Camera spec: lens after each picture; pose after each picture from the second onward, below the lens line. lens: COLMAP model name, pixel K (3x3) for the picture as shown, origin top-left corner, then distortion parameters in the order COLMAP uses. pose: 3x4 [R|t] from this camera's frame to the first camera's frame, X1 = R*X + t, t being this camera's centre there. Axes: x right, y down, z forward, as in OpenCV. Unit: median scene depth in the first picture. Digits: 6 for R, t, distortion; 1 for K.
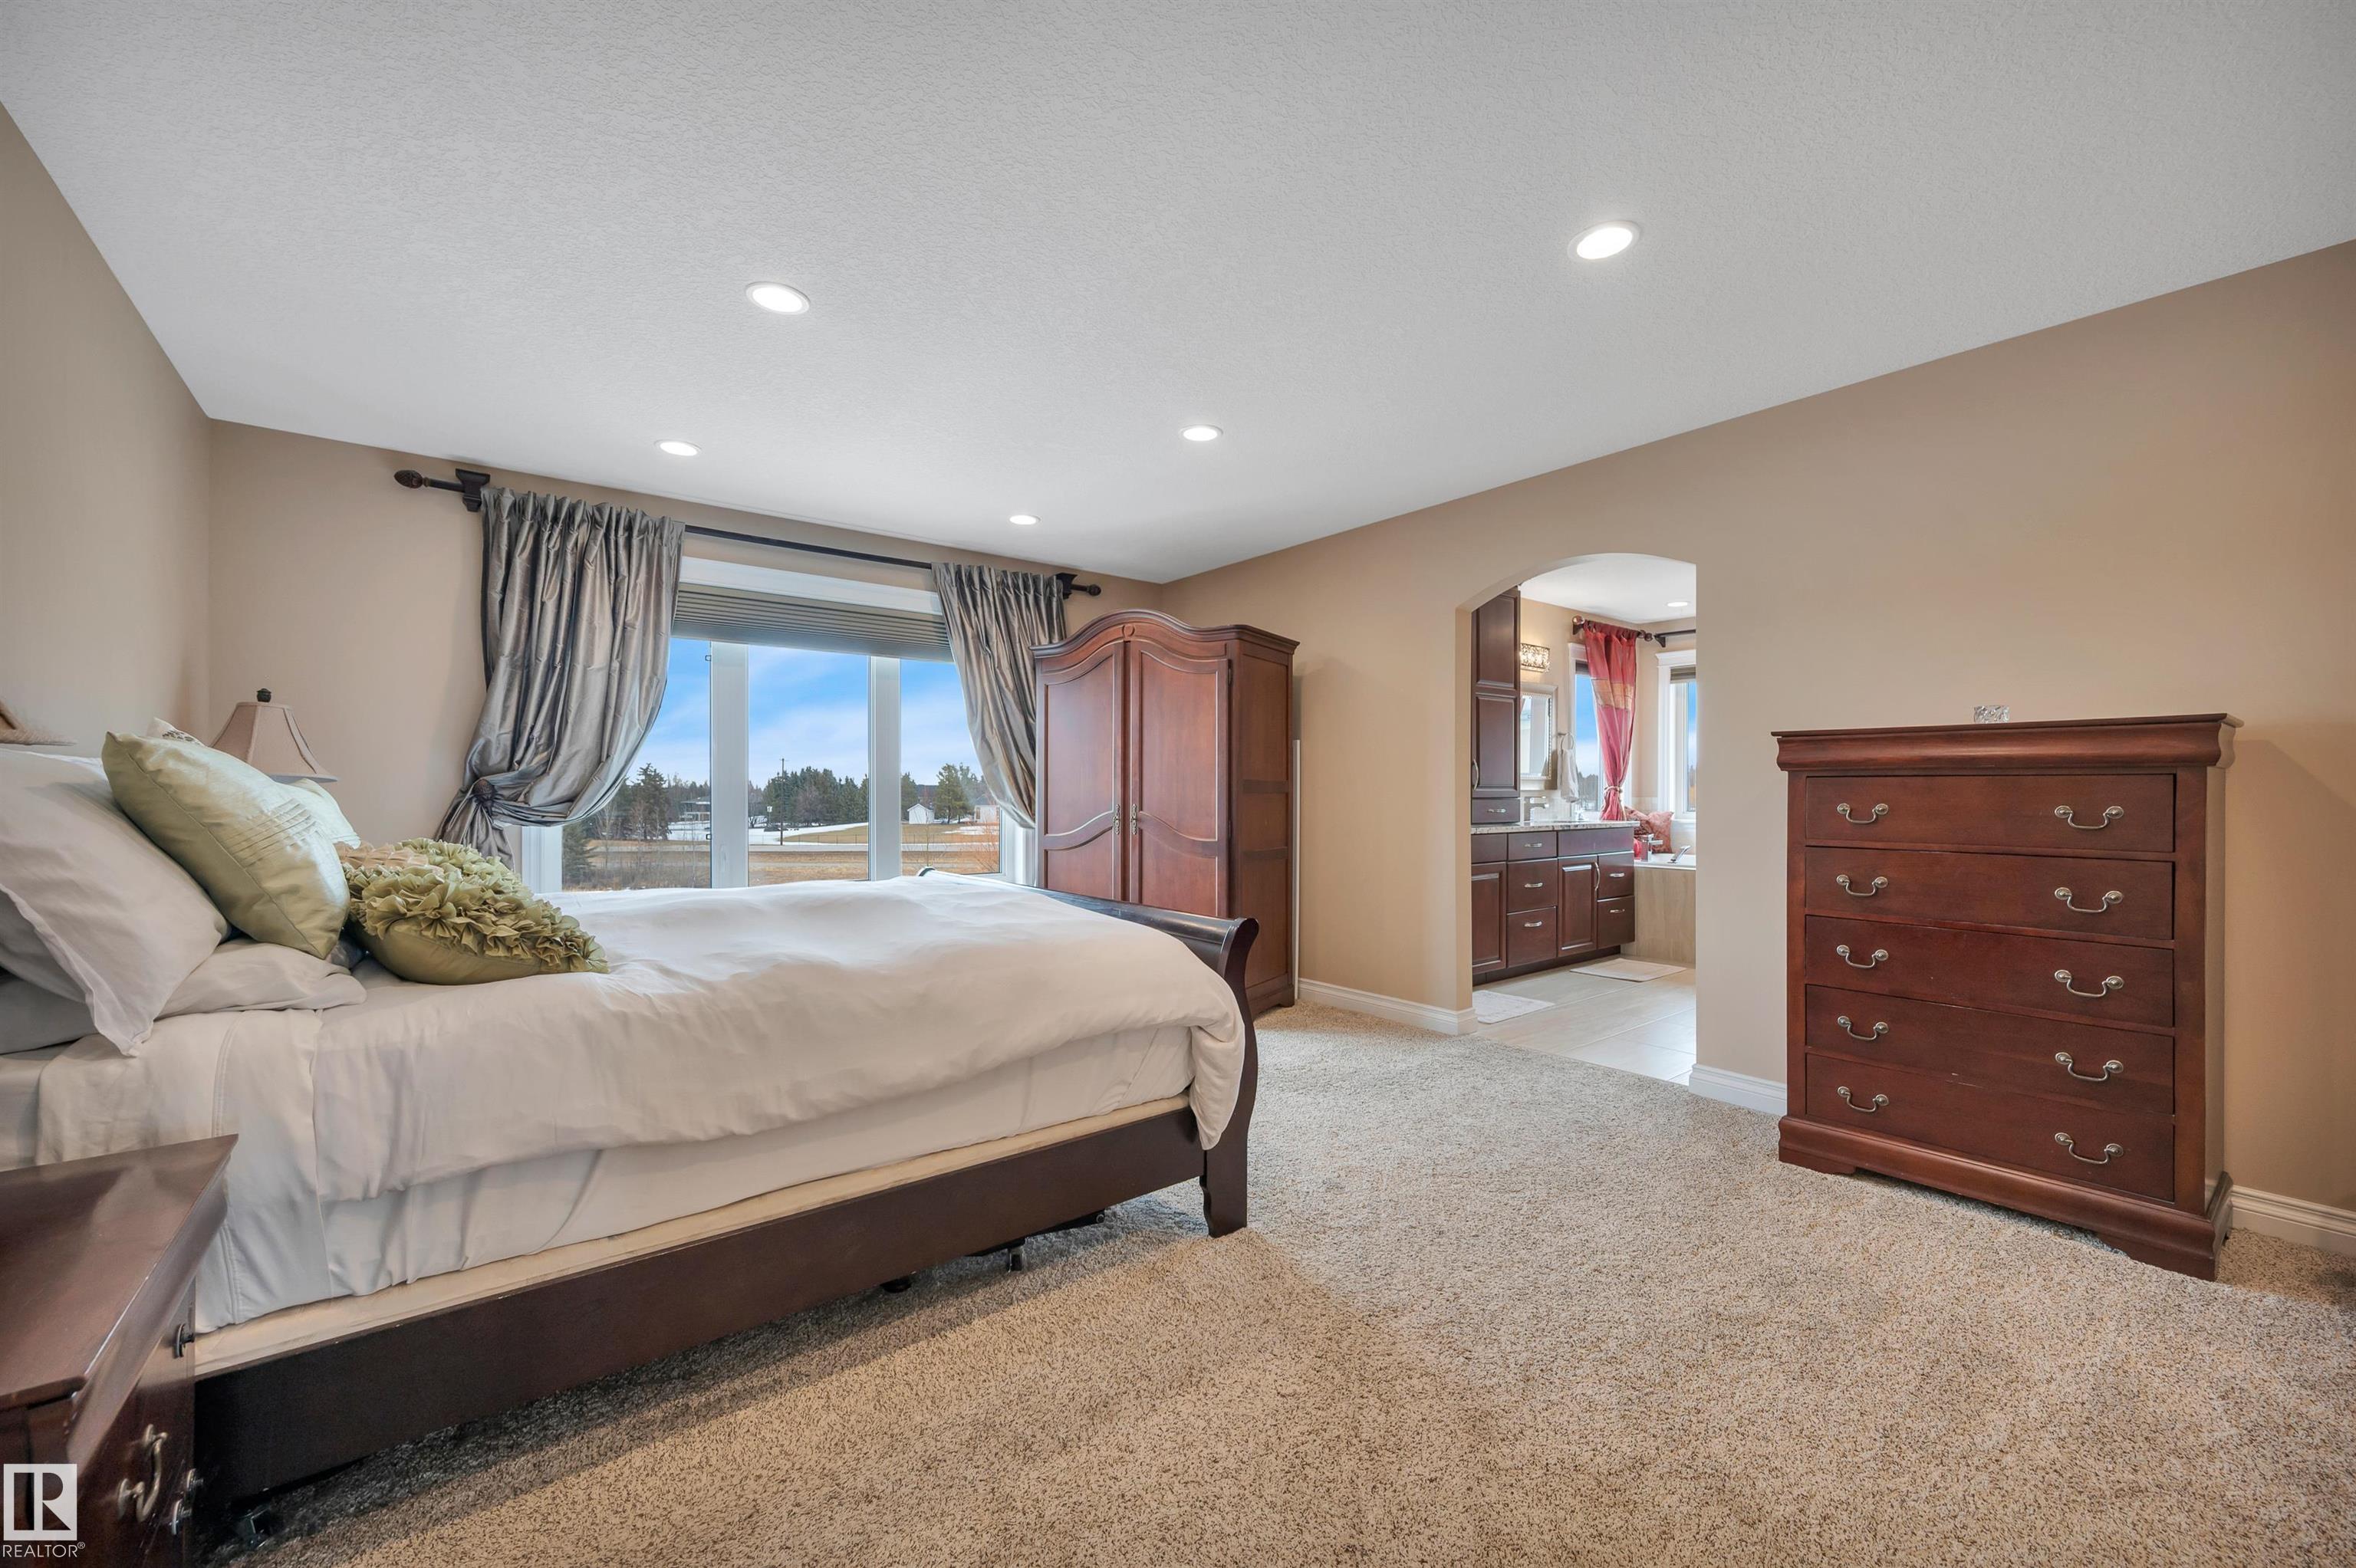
lens RADIAL K [[934.4, 0, 1198.0], [0, 934.4, 789.8], [0, 0, 1]] dist [0.001485, 0.000040]
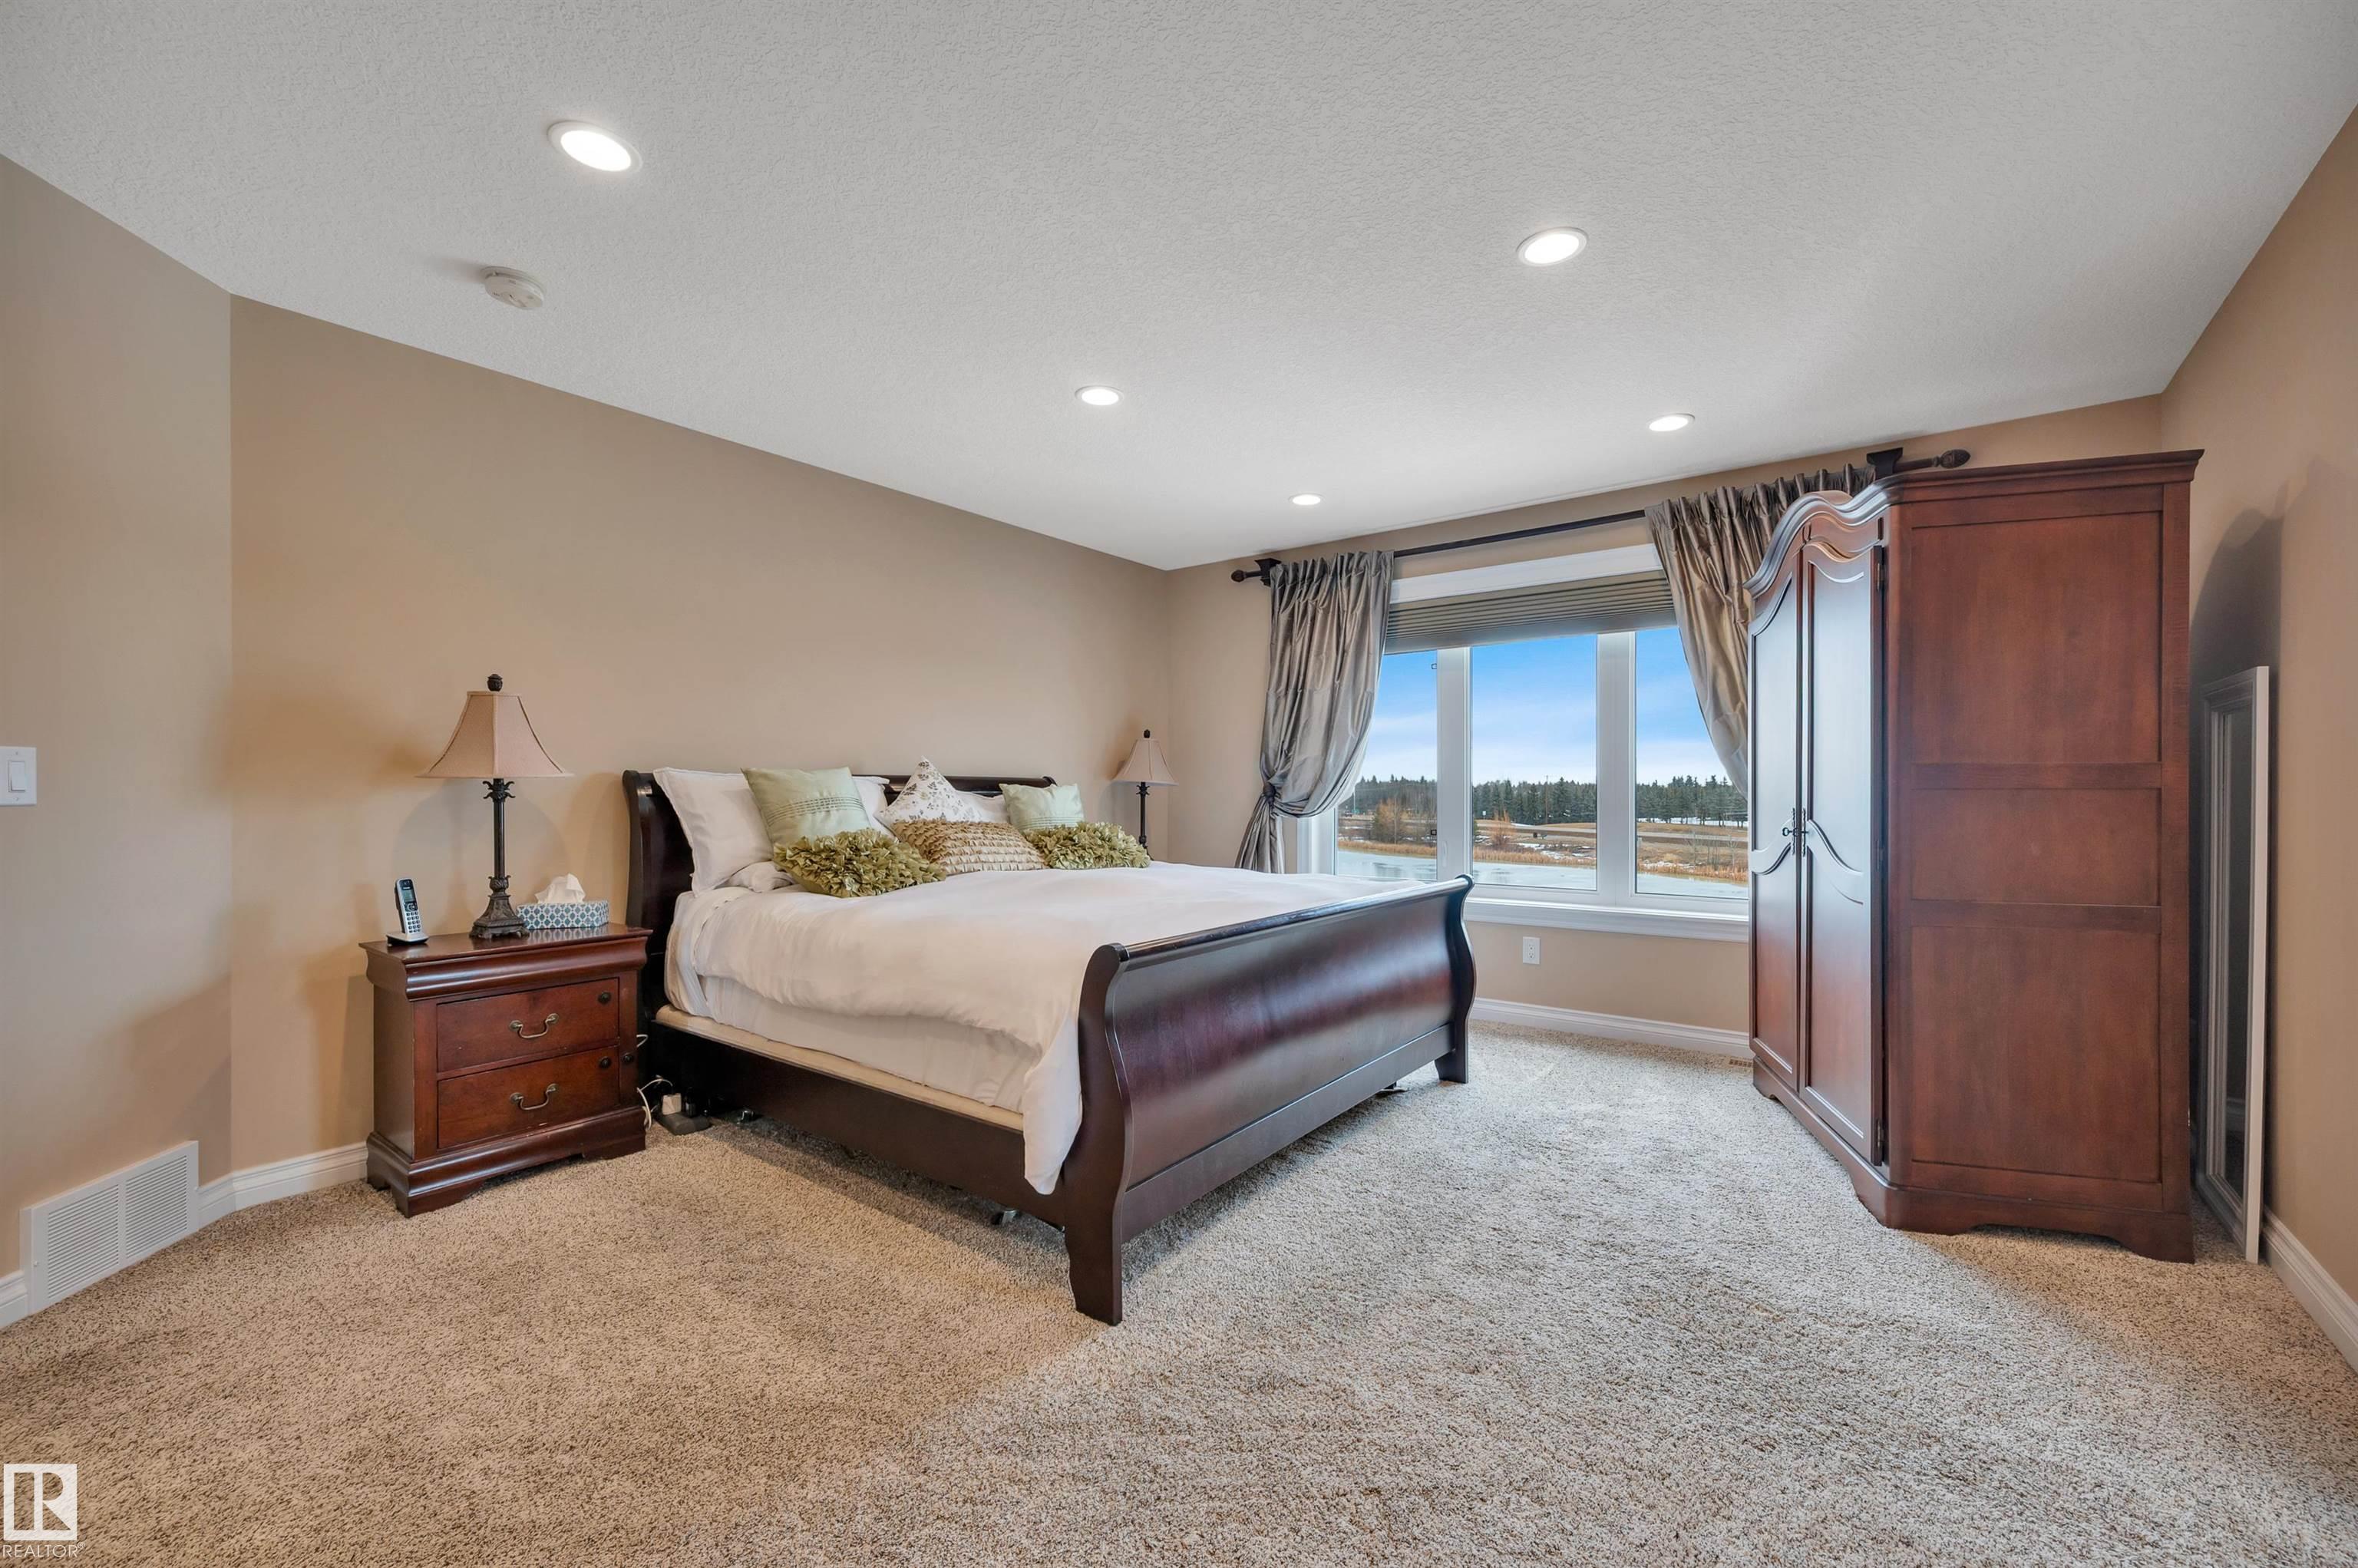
lens RADIAL K [[935.2, 0, 1182.7], [0, 935.2, 786.1], [0, 0, 1]] dist [0.001485, 0.000040]
pose [[0.252105, -0.004809, -0.967688, 0.553750], [0.005756, 0.999977, -0.003470, 0.000123], [0.967683, -0.004695, 0.252127, 0.553361]]
